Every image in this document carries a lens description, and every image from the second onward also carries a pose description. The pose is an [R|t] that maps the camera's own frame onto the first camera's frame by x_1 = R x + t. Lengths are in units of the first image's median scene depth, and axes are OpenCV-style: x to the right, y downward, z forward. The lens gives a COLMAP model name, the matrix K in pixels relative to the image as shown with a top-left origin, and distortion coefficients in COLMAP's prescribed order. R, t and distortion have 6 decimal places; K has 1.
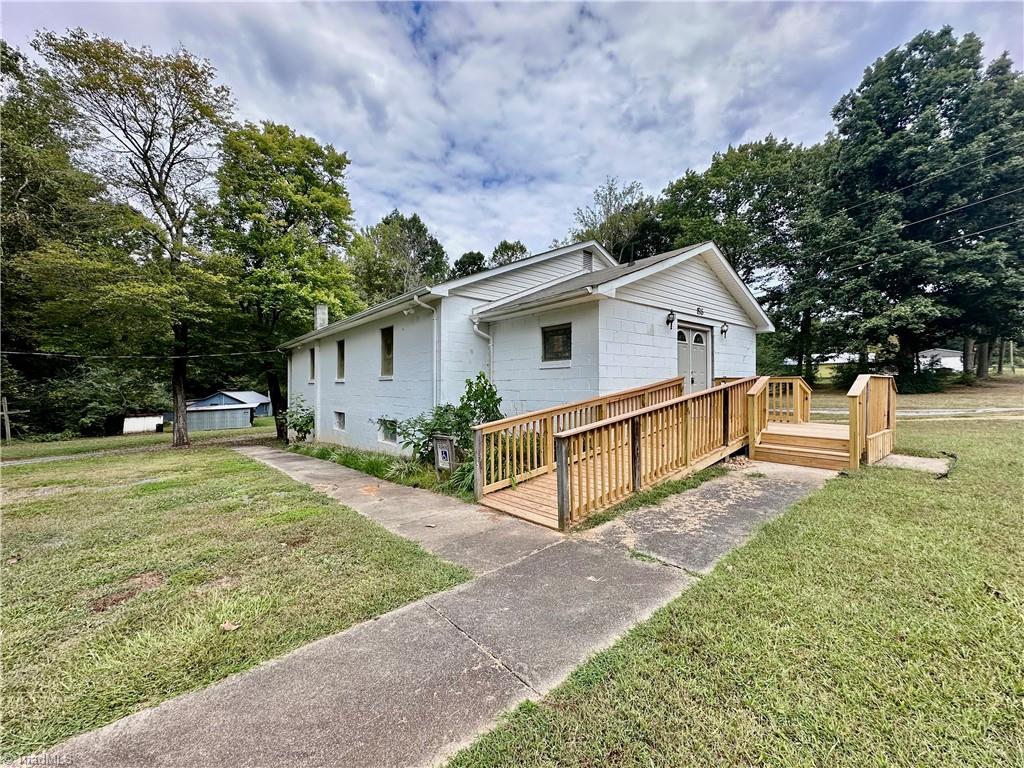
lens RADIAL K [[408.9, 0, 512.4], [0, 408.9, 389.8], [0, 0, 1]] dist [0.009793, -0.000237]
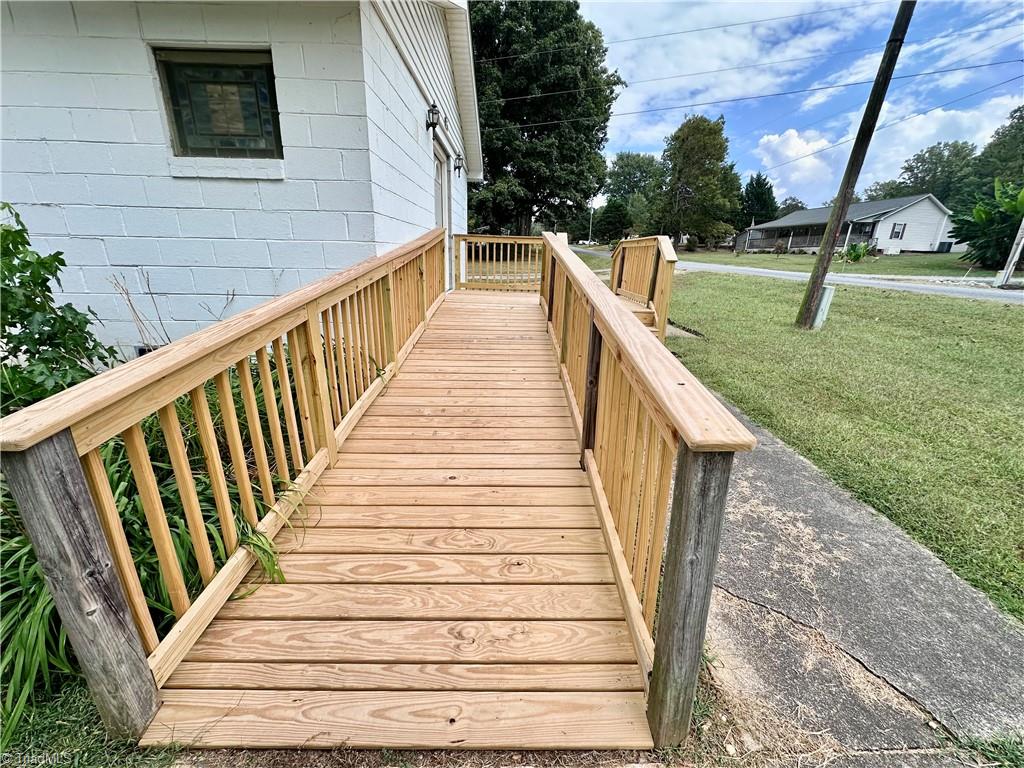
lens RADIAL K [[408.9, 0, 510.0], [0, 408.9, 381.0], [0, 0, 1]] dist [0.009793, -0.000237]
pose [[0.639851, -0.205243, 0.740585, -0.054278], [-0.023926, 0.957890, 0.286138, 0.012778], [-0.768127, -0.200805, 0.607996, 0.506394]]
